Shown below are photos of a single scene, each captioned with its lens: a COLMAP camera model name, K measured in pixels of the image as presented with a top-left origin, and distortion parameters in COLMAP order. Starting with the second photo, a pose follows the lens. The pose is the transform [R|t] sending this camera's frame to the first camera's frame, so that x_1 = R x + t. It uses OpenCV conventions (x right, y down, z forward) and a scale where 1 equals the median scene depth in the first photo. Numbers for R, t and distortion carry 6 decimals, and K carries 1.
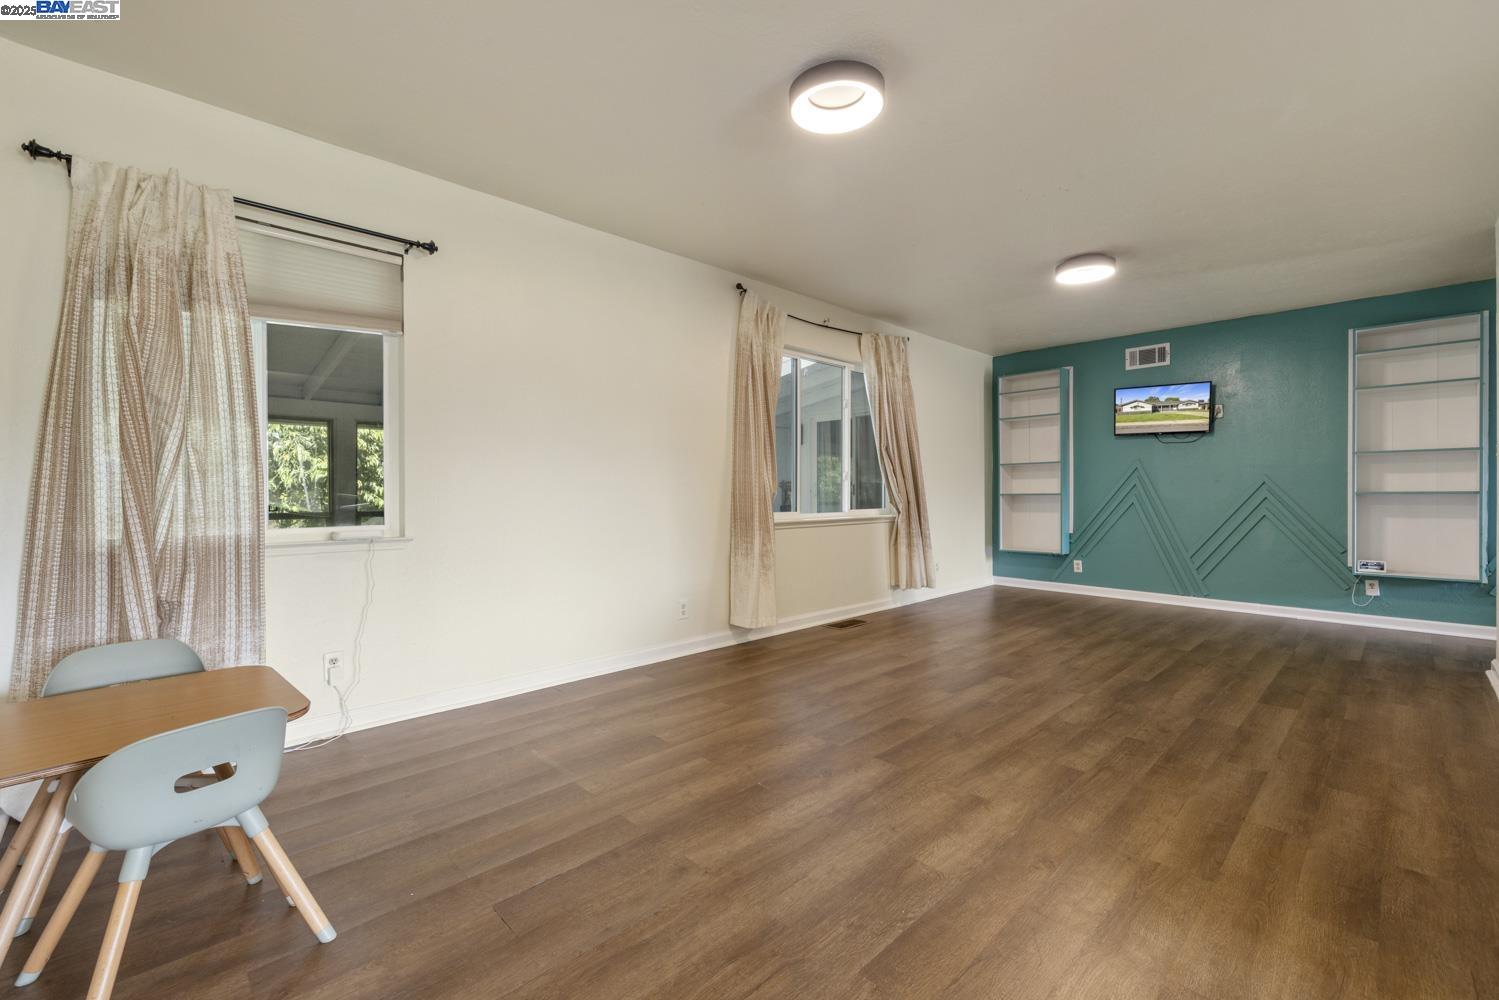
lens RADIAL K [[630.6, 0, 750.4], [0, 630.6, 497.6], [0, 0, 1]] dist [-0.001340, 0.001206]
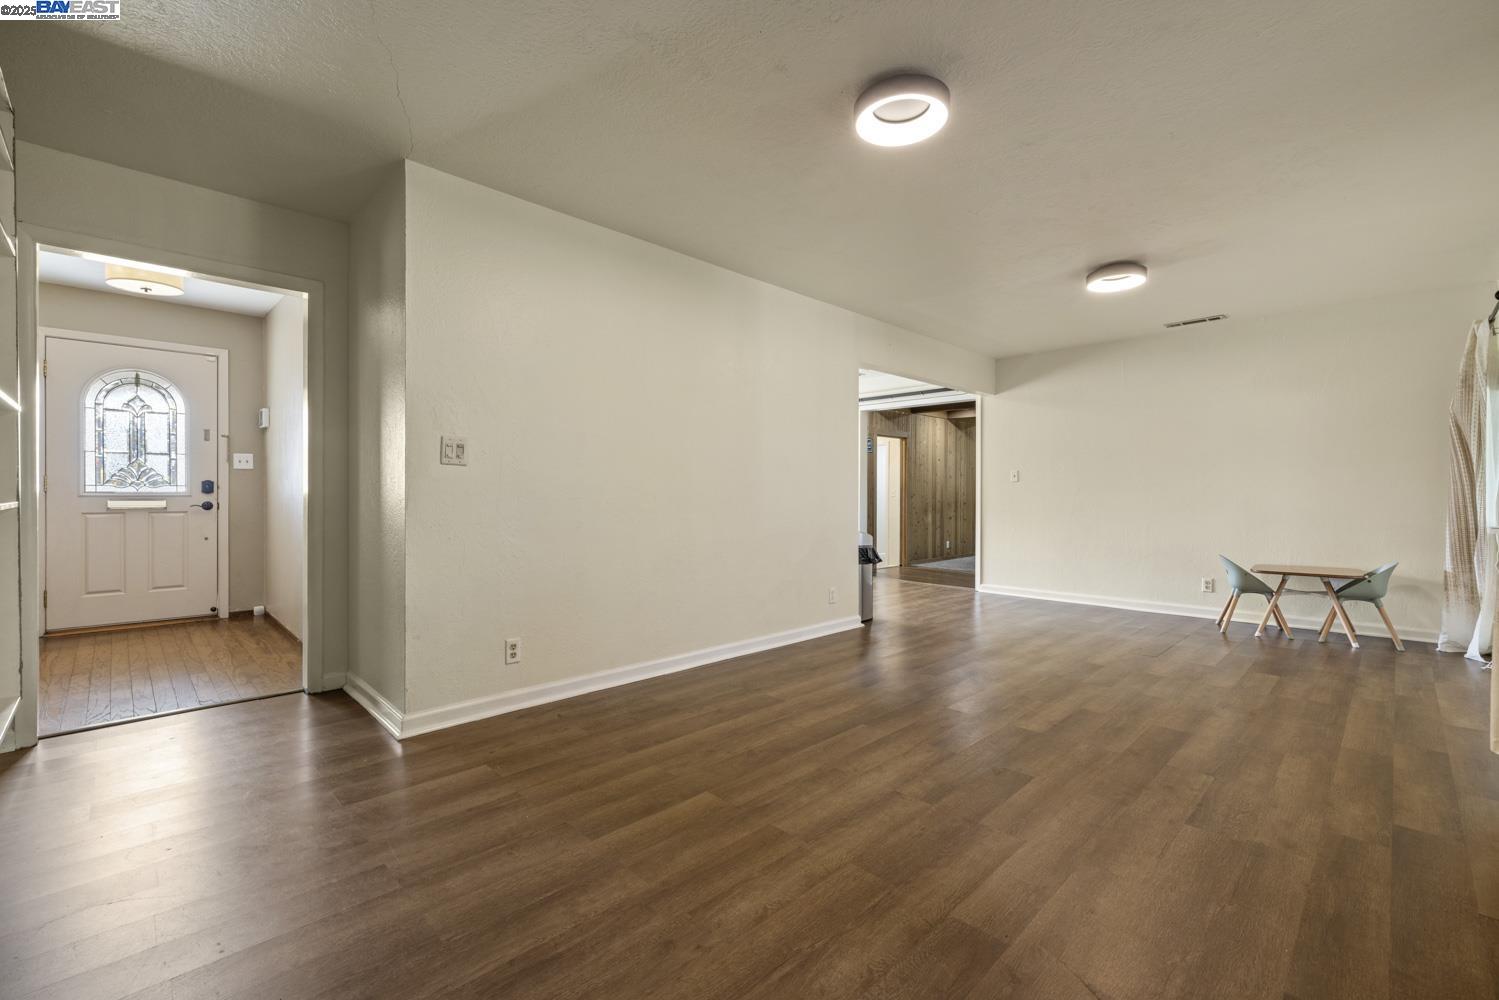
lens RADIAL K [[630.6, 0, 744.6], [0, 630.6, 492.8], [0, 0, 1]] dist [-0.001340, 0.001206]
pose [[-0.999900, -0.002258, -0.013978, 0.868509], [-0.002391, 0.999952, 0.009531, -0.021032], [0.013956, 0.009564, -0.999857, 1.981441]]
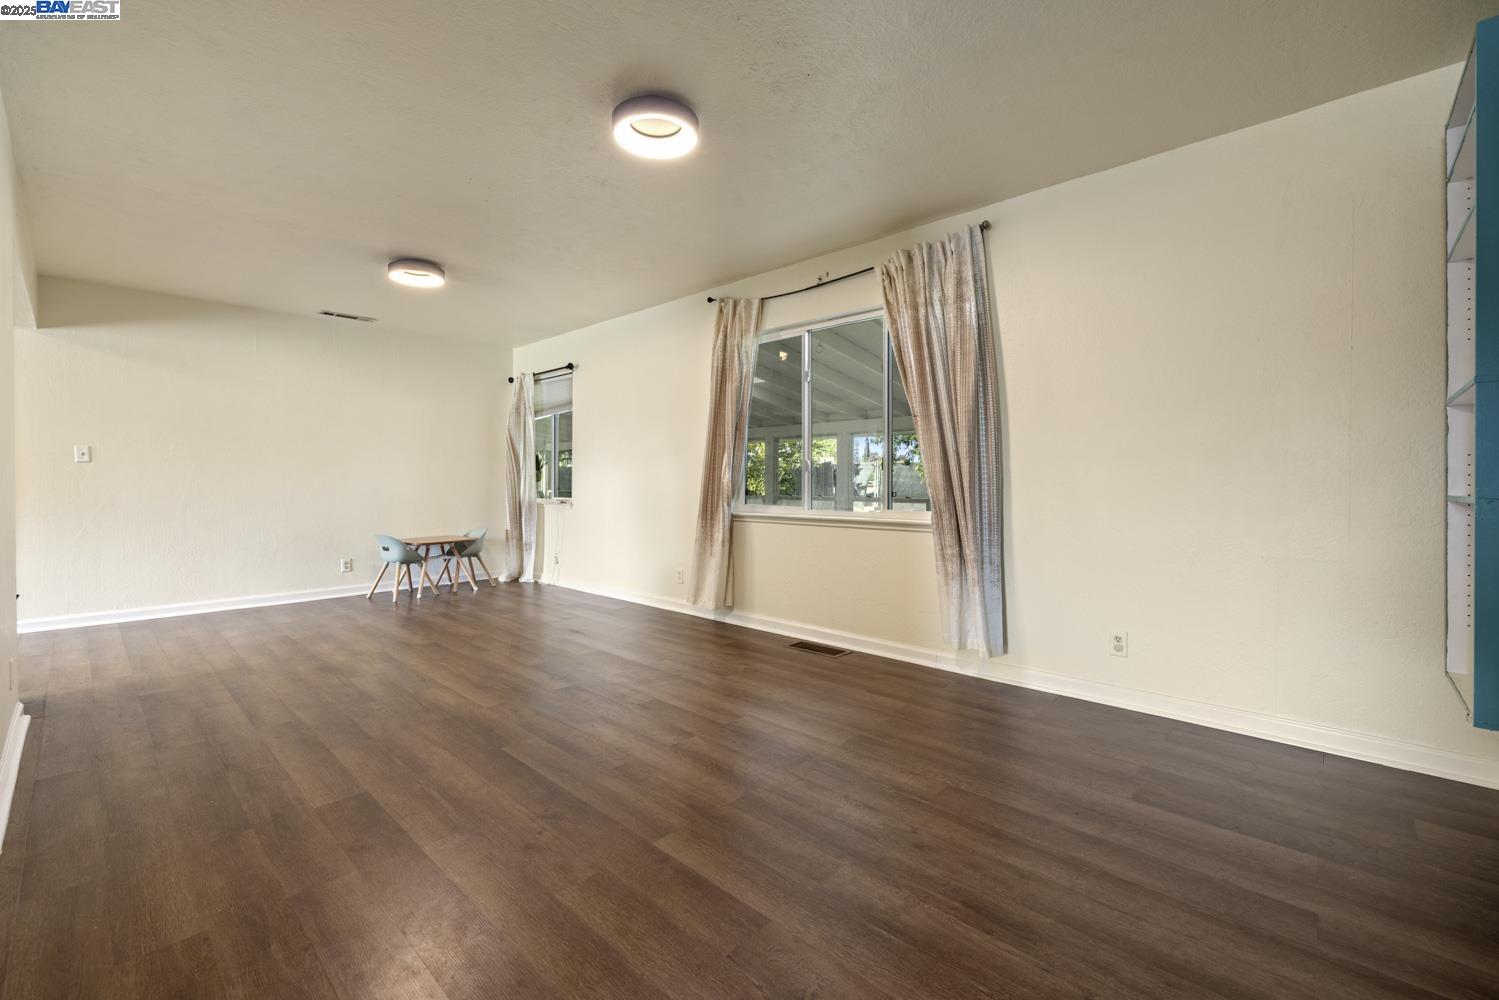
lens RADIAL K [[630.6, 0, 733.4], [0, 630.6, 474.1], [0, 0, 1]] dist [-0.001340, 0.001206]
pose [[0.042477, -0.013705, -0.999003, 1.475301], [-0.013392, 0.999808, -0.014285, -0.011962], [0.999008, 0.013985, 0.042285, 1.335224]]
